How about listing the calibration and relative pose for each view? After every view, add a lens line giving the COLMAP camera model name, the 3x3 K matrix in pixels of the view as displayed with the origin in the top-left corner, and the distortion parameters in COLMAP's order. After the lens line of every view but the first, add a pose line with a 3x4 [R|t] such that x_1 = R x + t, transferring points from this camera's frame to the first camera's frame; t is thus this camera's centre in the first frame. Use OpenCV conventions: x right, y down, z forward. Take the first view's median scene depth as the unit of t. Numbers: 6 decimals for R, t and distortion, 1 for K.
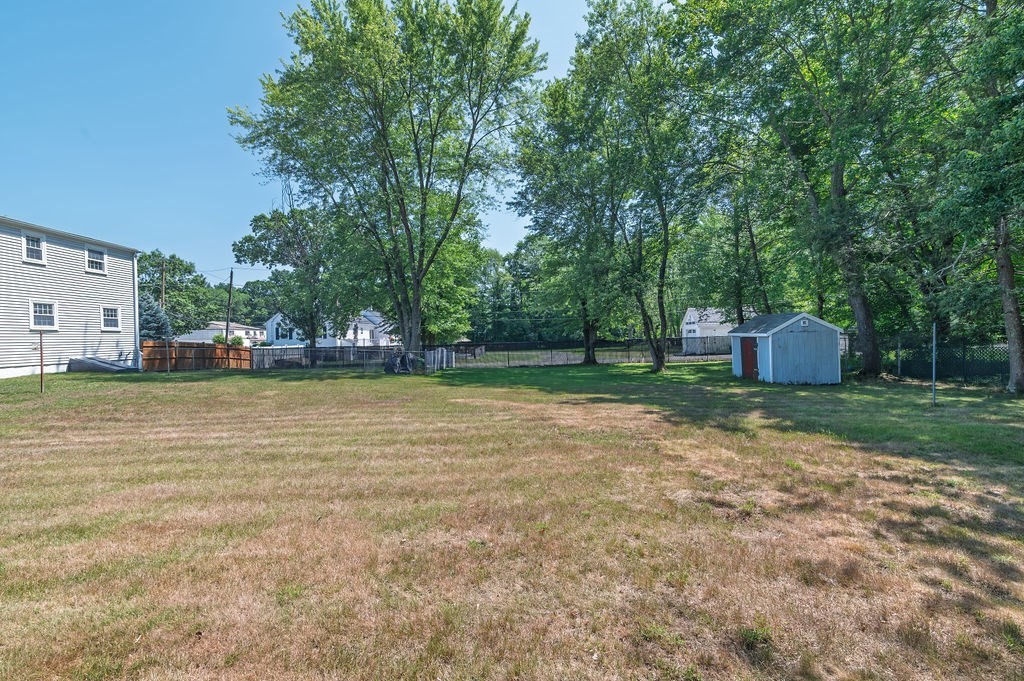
lens RADIAL K [[469.6, 0, 512.0], [0, 469.6, 340.5], [0, 0, 1]] dist [0.013853, -0.000019]
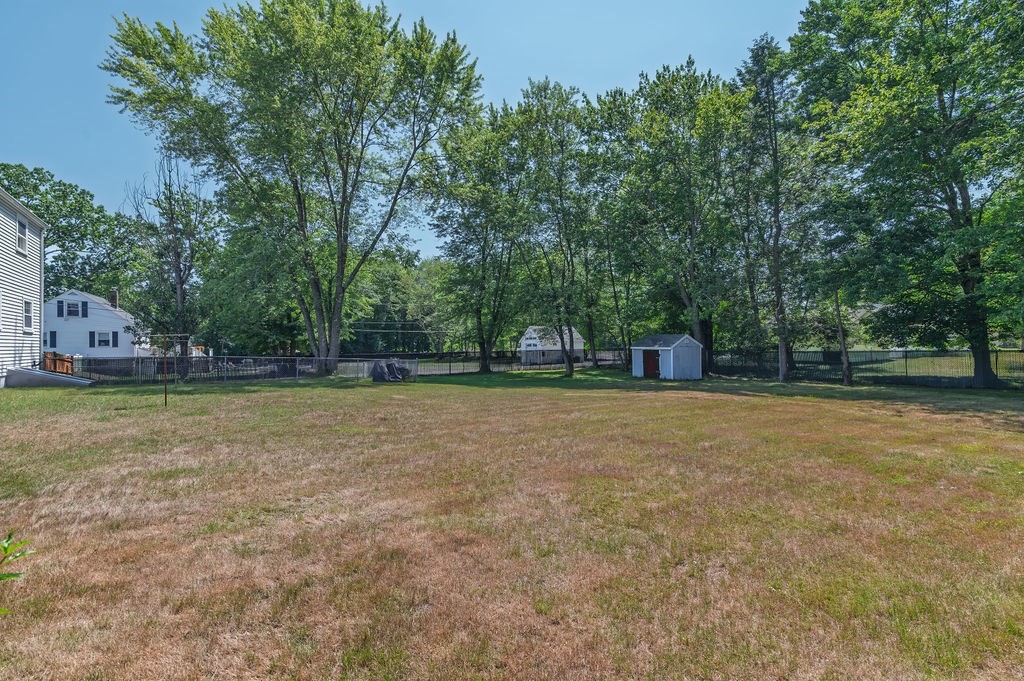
lens RADIAL K [[469.6, 0, 512.0], [0, 469.6, 340.5], [0, 0, 1]] dist [0.013853, -0.000019]
pose [[0.843871, 0.021775, 0.536104, -0.420916], [-0.006529, 0.999519, -0.030321, 0.007159], [-0.536507, 0.022086, 0.843607, -0.008599]]
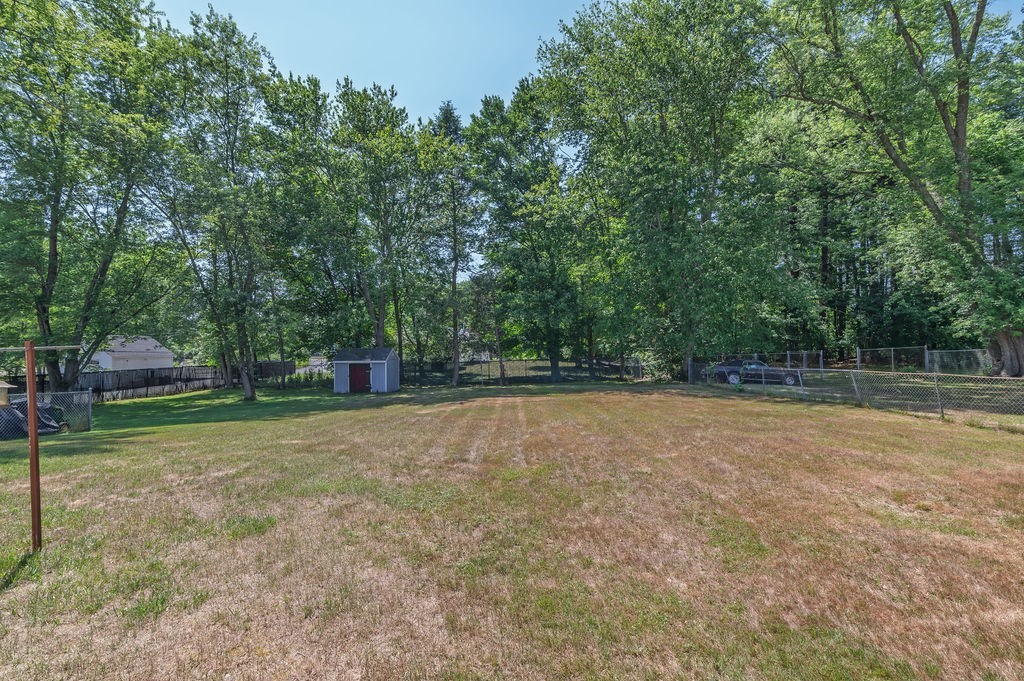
lens RADIAL K [[469.6, 0, 512.0], [0, 469.6, 340.5], [0, 0, 1]] dist [0.013853, -0.000019]
pose [[0.011049, 0.055871, 0.998377, -0.591962], [0.023917, 0.998137, -0.056122, 0.006165], [-0.999653, 0.024498, 0.009692, 0.341308]]
